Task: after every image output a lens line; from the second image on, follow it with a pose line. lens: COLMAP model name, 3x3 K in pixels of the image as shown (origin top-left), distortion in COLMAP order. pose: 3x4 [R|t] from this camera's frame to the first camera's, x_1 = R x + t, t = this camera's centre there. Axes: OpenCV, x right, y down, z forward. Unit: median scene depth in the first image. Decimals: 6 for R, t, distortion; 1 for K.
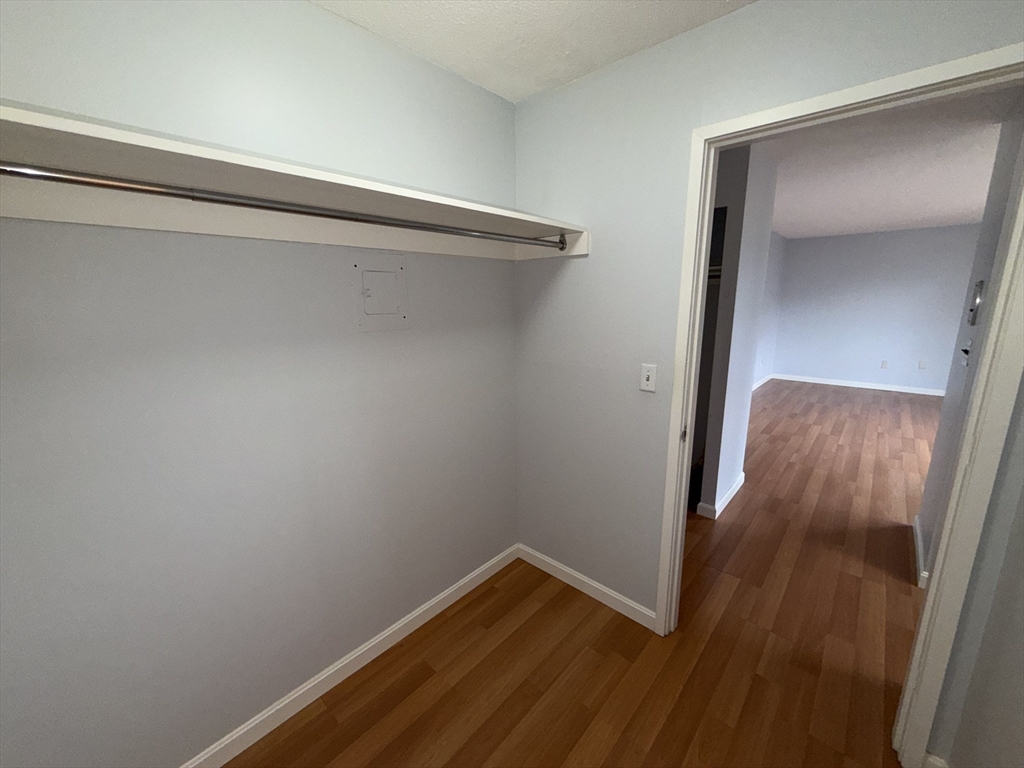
lens RADIAL K [[406.1, 0, 516.1], [0, 406.1, 383.7], [0, 0, 1]] dist [-0.000139, -0.000170]
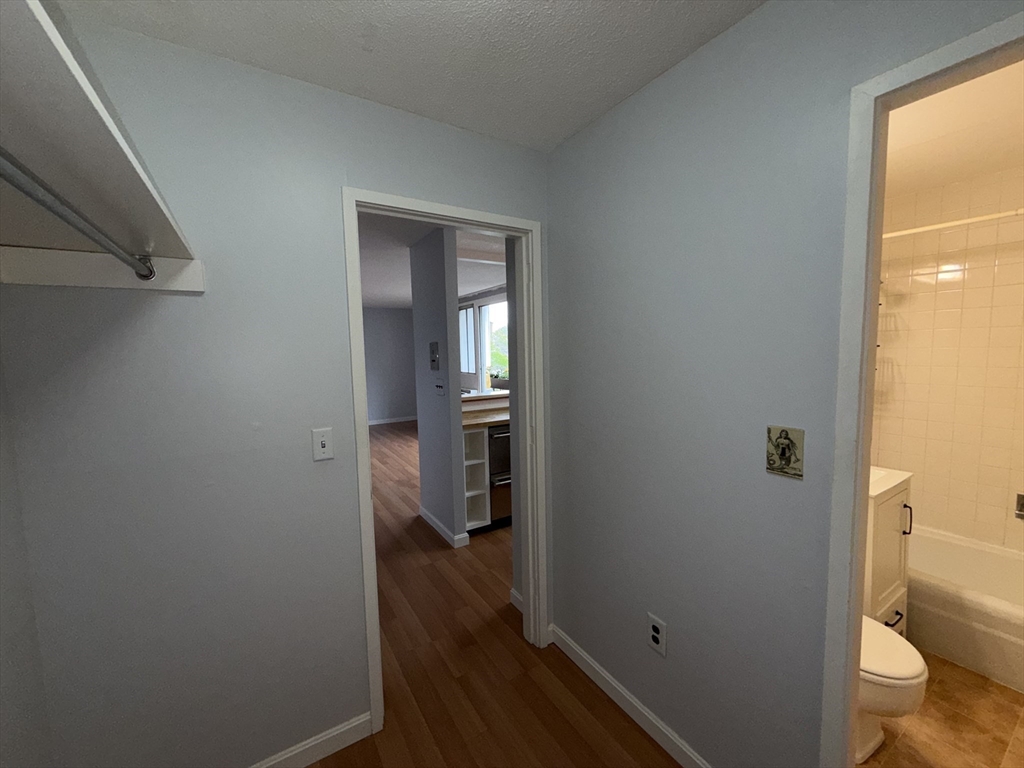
lens RADIAL K [[406.1, 0, 516.1], [0, 406.1, 383.7], [0, 0, 1]] dist [-0.000139, -0.000170]
pose [[0.256963, -0.080054, 0.963100, -0.356032], [0.222855, 0.974613, 0.021551, -0.062038], [-0.940375, 0.209094, 0.268280, 0.339336]]
